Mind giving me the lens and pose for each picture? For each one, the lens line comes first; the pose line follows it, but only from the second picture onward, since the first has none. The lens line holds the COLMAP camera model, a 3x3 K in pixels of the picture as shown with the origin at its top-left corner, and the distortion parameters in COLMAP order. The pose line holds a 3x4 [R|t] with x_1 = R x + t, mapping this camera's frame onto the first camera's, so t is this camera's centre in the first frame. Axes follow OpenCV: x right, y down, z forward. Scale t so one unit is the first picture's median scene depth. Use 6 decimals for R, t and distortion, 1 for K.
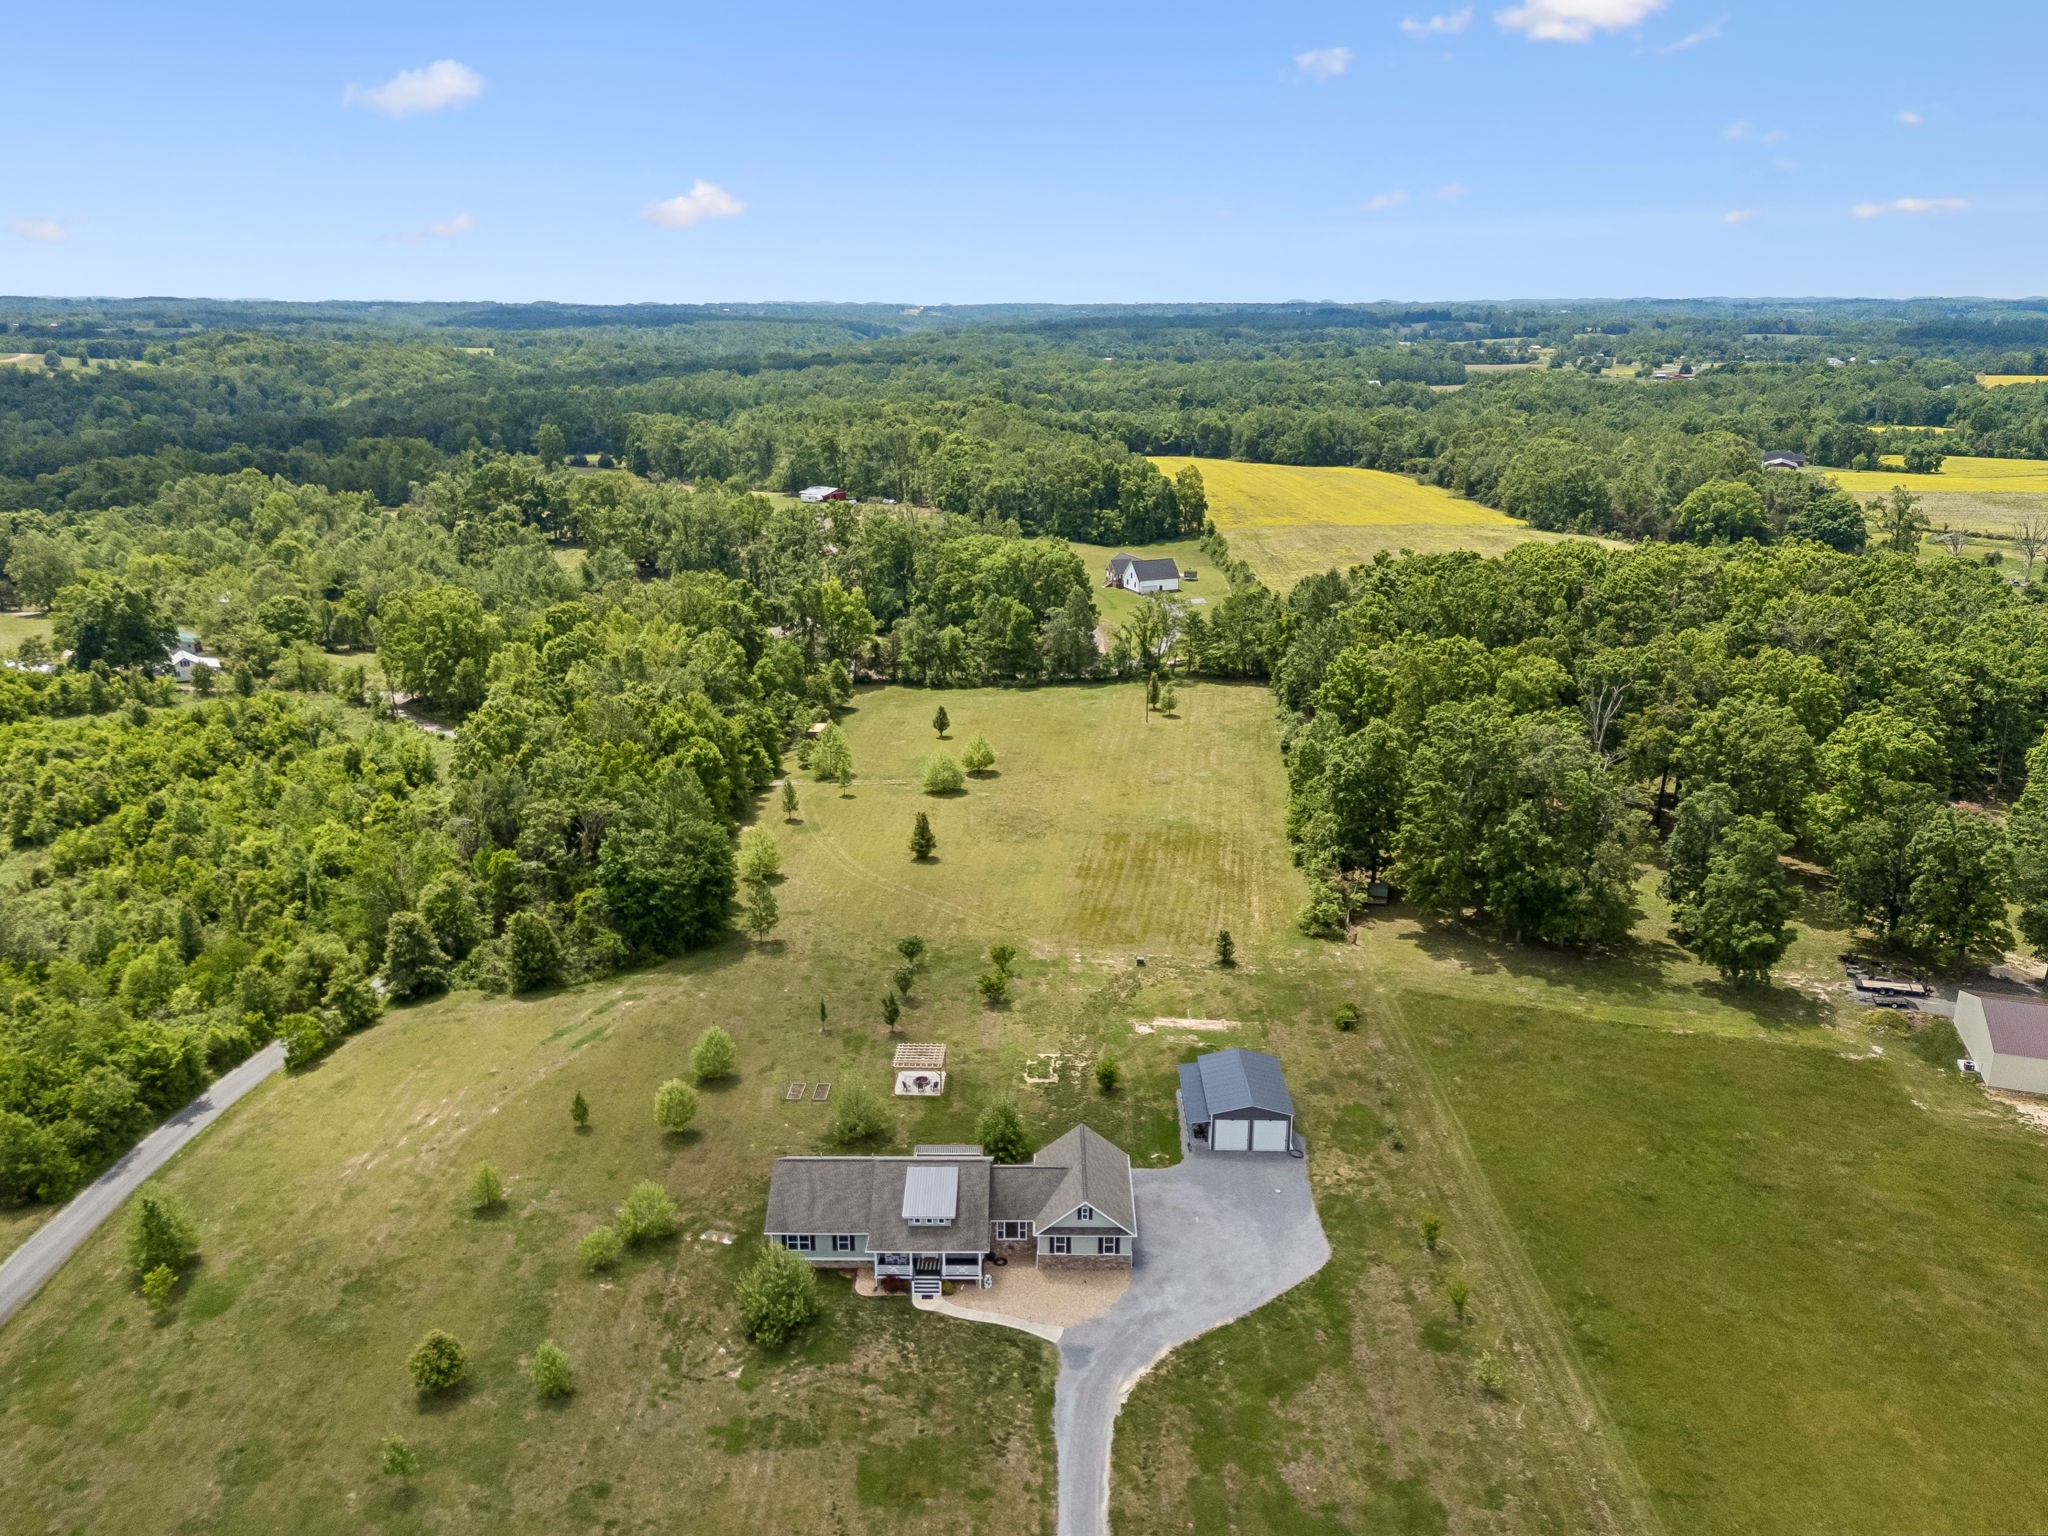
lens RADIAL K [[1518.1, 0, 1024.0], [0, 1518.1, 768.0], [0, 0, 1]] dist [0.065940, -0.051375]
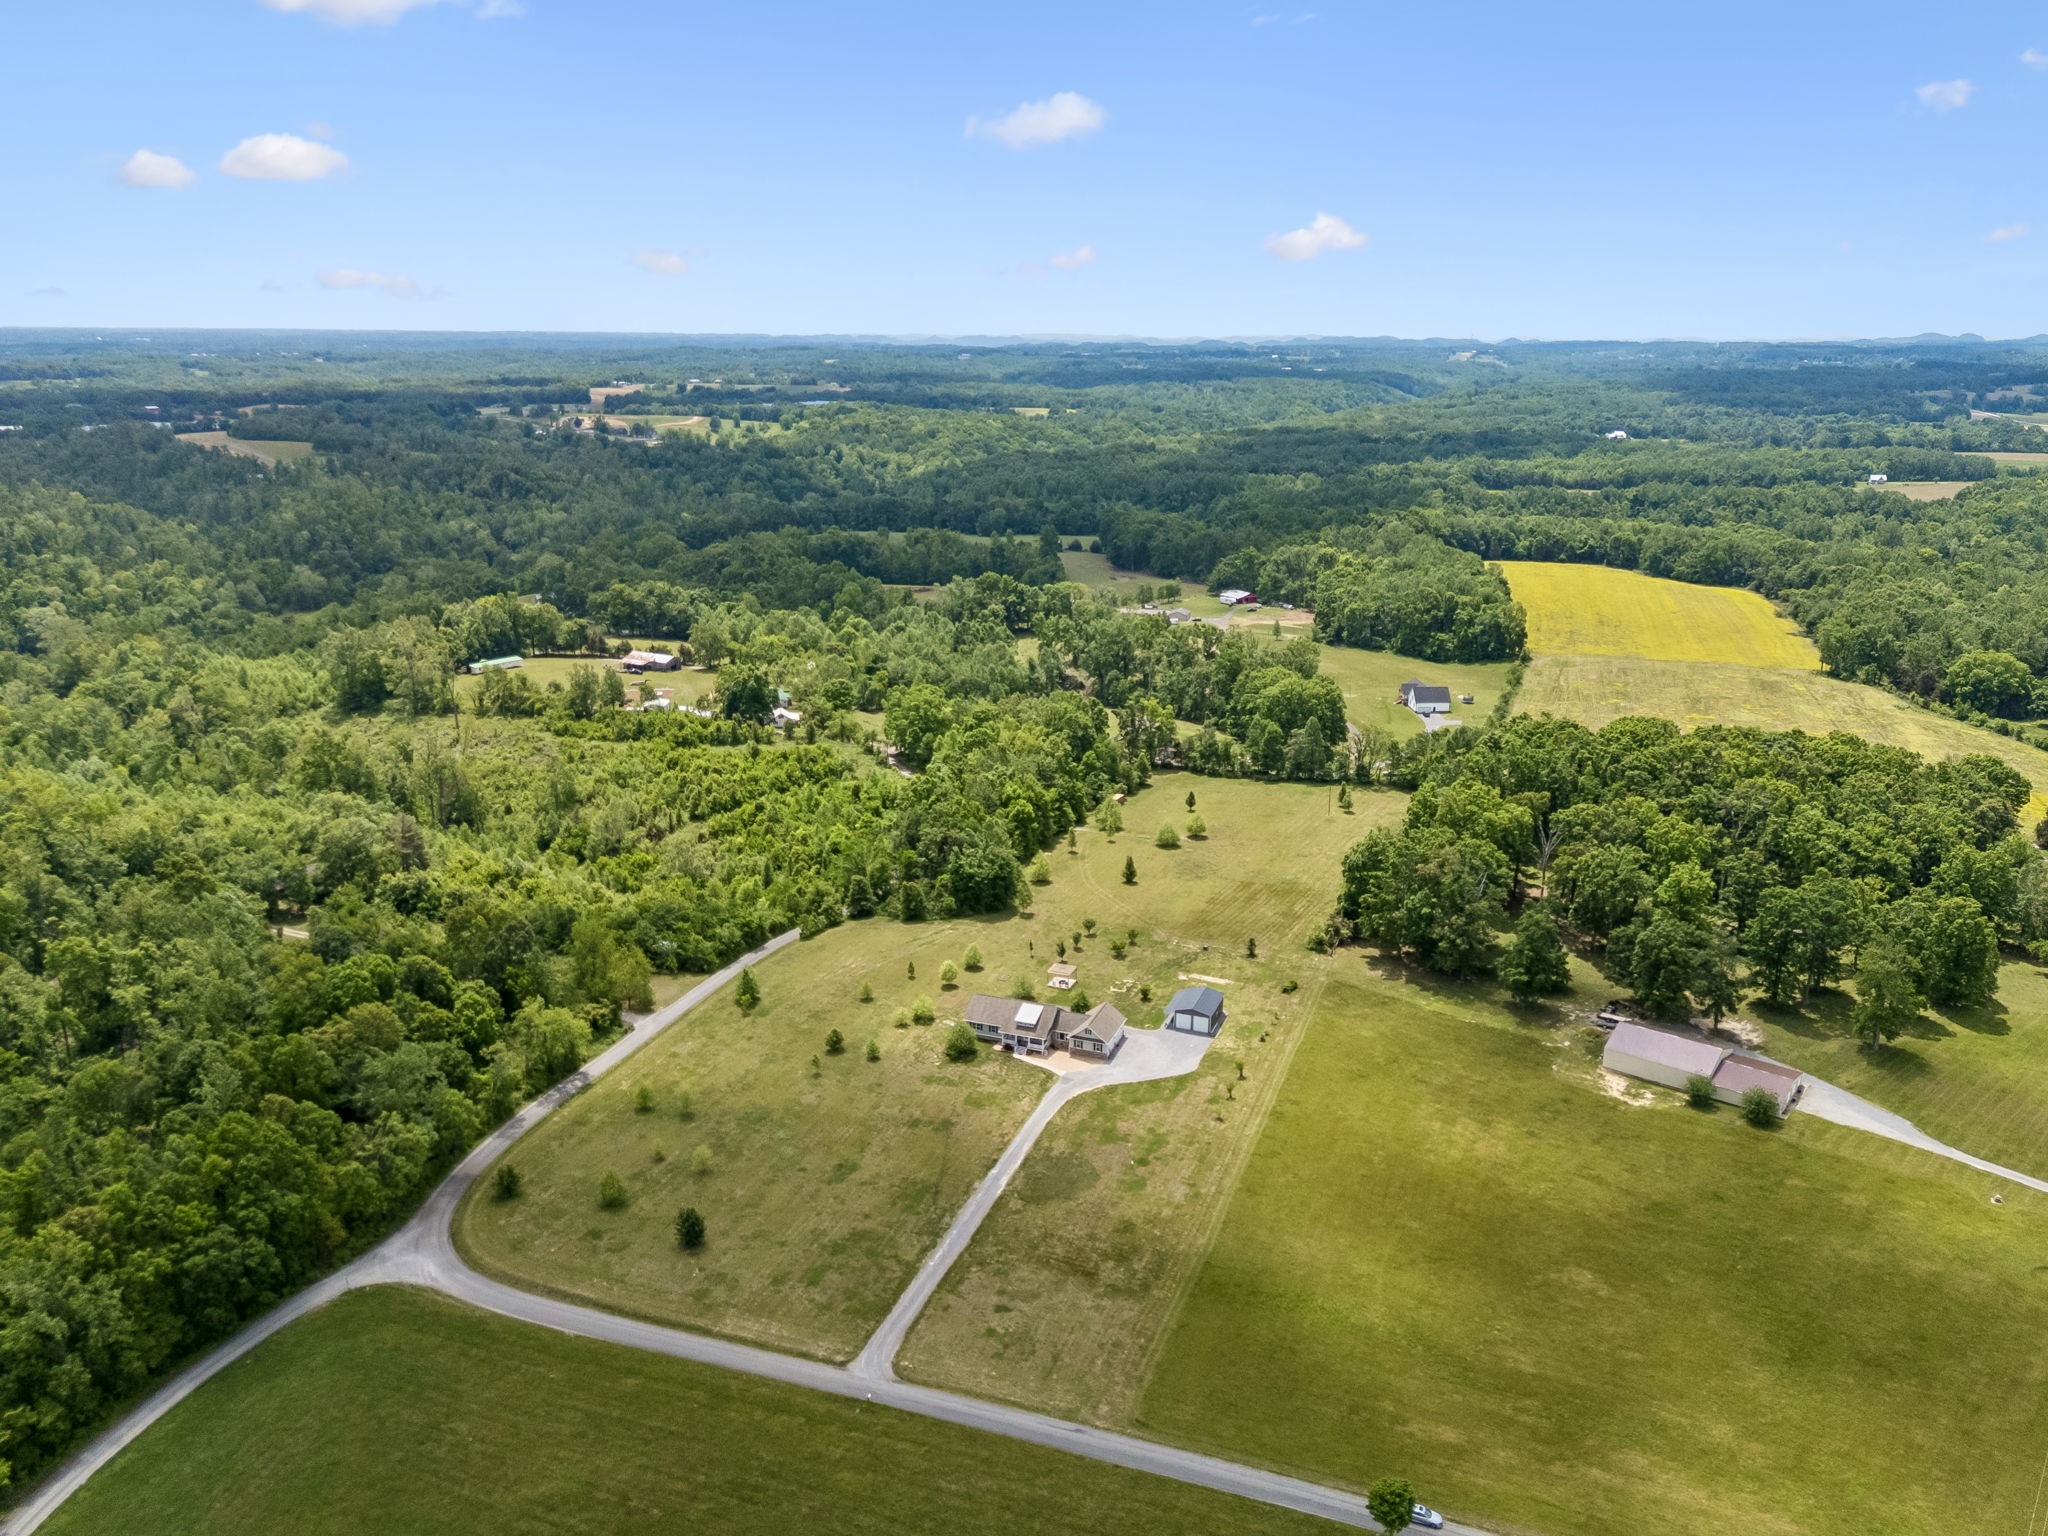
lens RADIAL K [[1503.8, 0, 1024.0], [0, 1503.8, 768.0], [0, 0, 1]] dist [0.153255, -0.000819]
pose [[0.939691, 0.095038, -0.328555, 0.322911], [-0.101377, 0.994846, -0.002177, -0.047660], [0.326655, 0.035353, 0.944482, -0.601120]]
